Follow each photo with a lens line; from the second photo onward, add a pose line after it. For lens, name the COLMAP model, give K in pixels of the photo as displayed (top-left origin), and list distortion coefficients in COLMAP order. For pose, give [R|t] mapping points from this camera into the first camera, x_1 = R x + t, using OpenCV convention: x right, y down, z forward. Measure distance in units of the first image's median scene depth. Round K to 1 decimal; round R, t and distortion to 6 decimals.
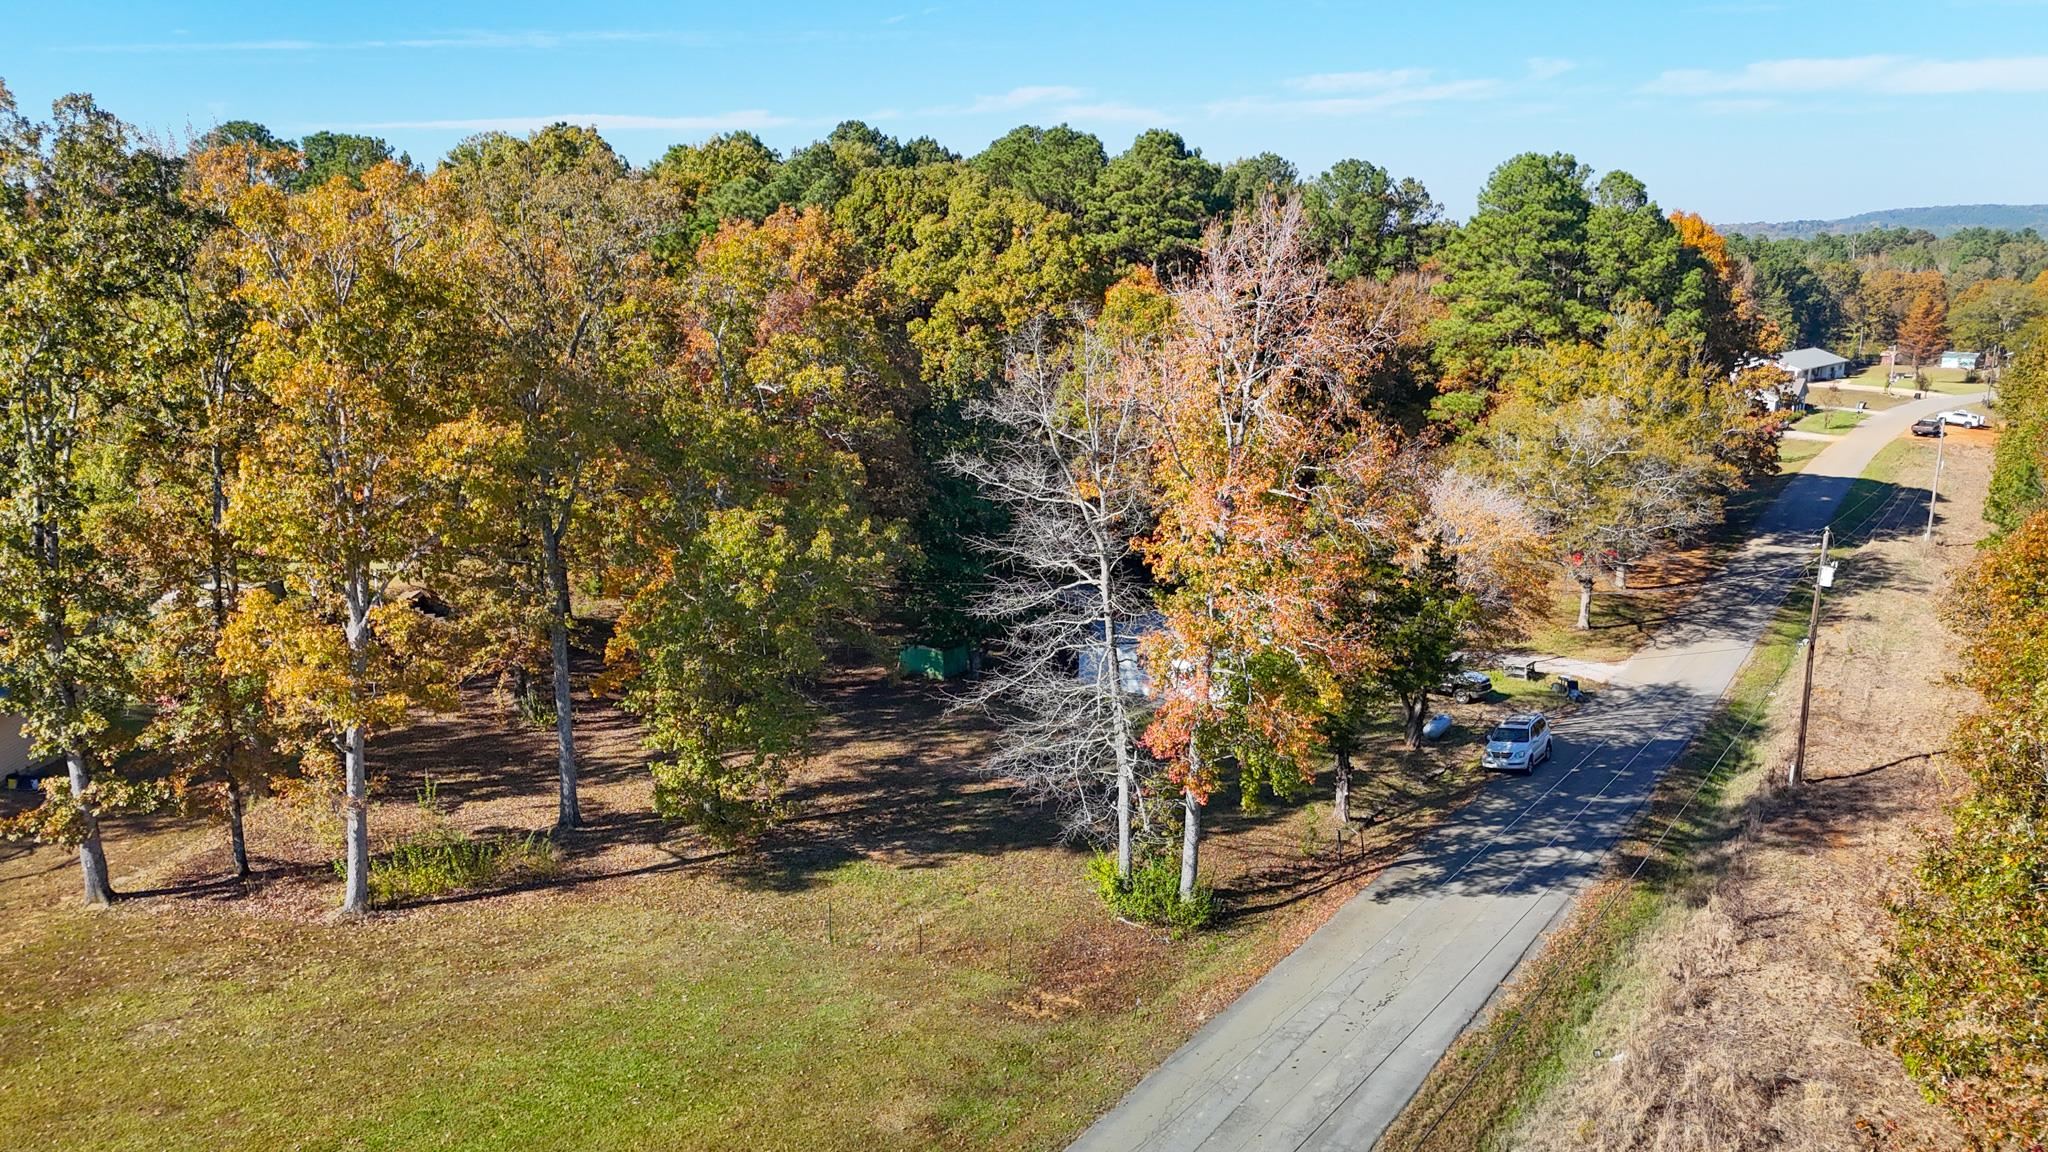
lens RADIAL K [[1517.9, 0, 1019.1], [0, 1517.9, 569.0], [0, 0, 1]] dist [0.001968, -0.015087]
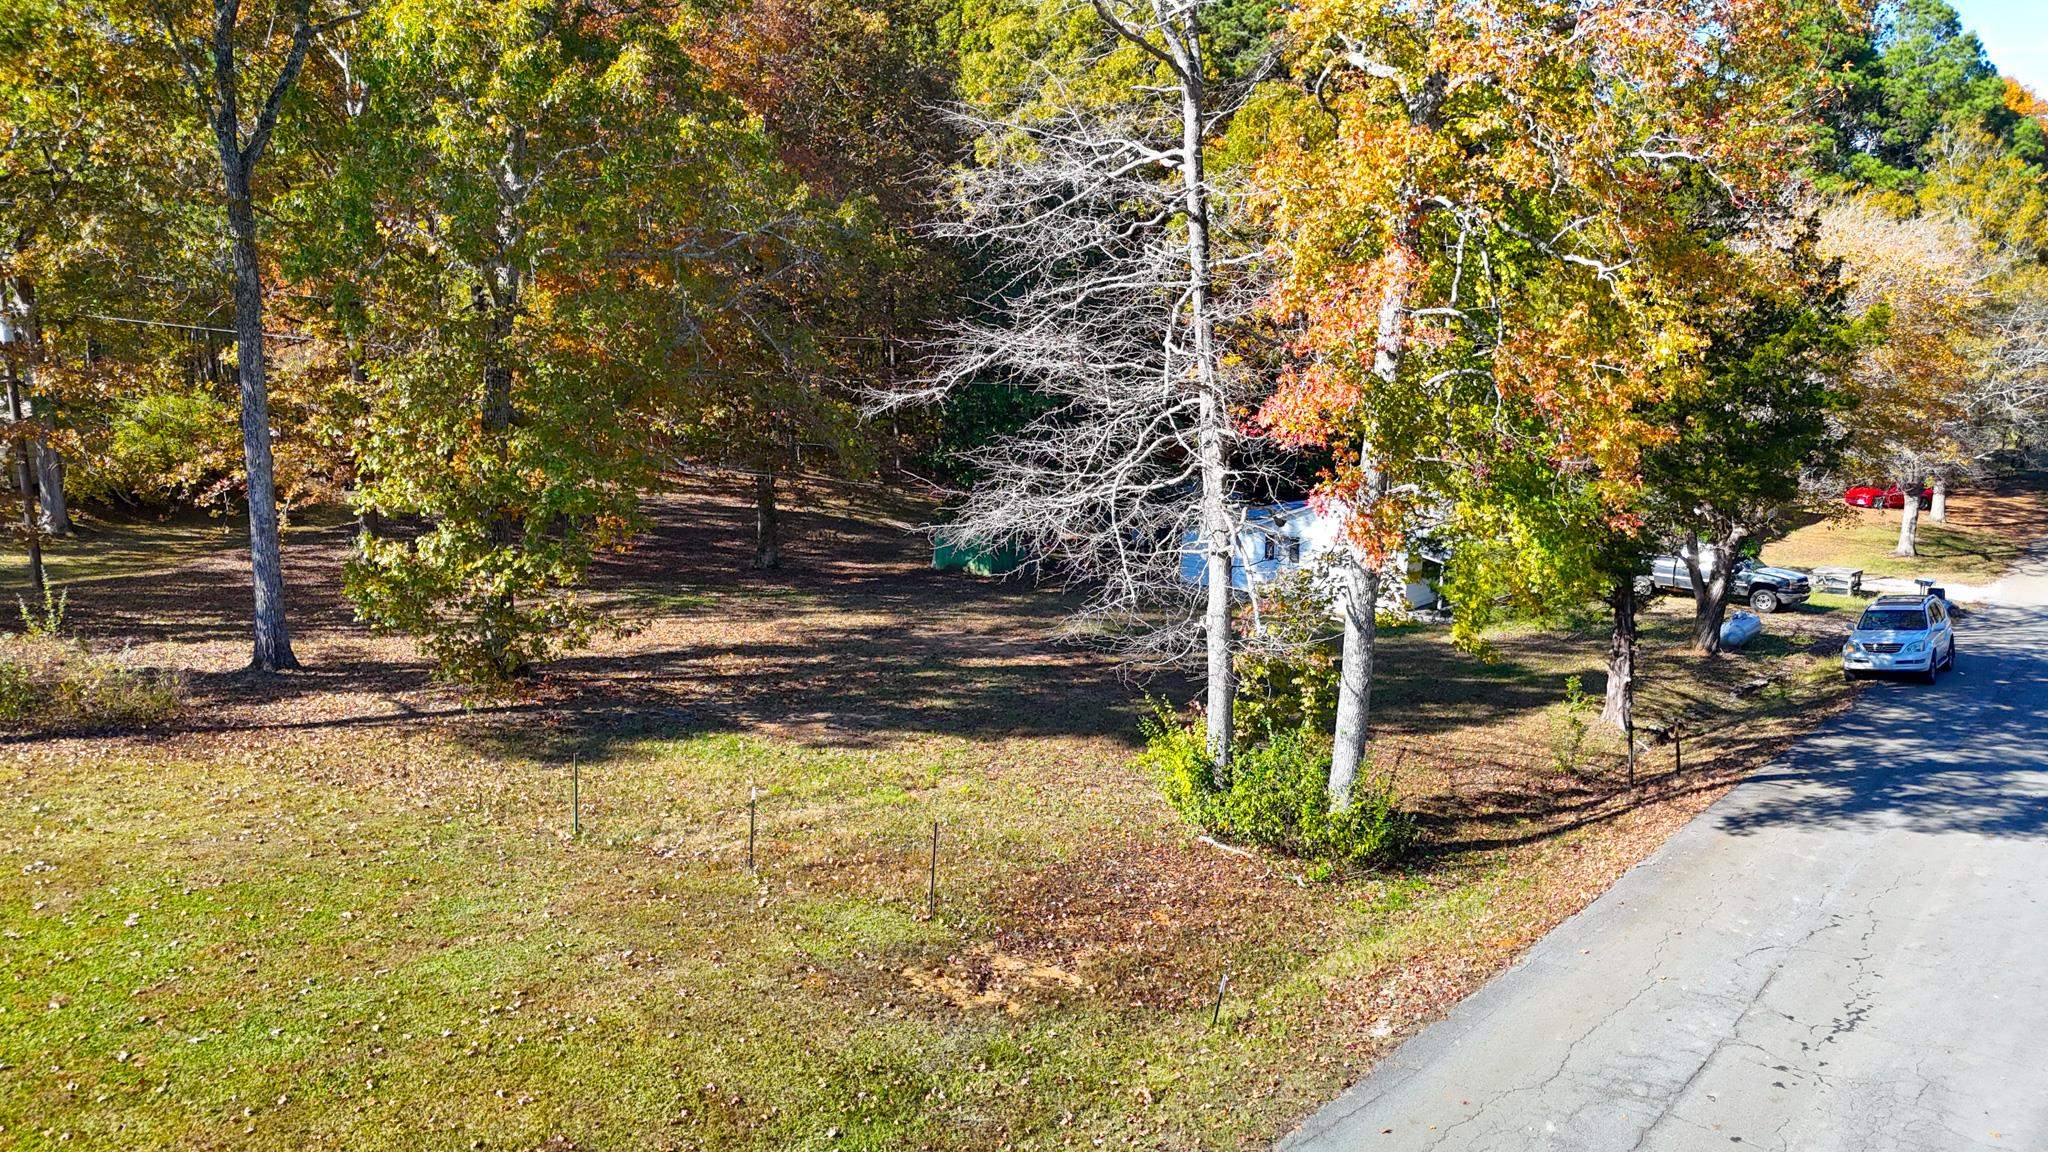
lens RADIAL K [[1517.9, 0, 1027.2], [0, 1517.9, 583.1], [0, 0, 1]] dist [0.001968, -0.015087]
pose [[0.995796, 0.028931, -0.086912, 0.045345], [-0.031347, 0.999155, -0.026567, 0.148315], [0.086070, 0.029179, 0.995862, 0.458801]]
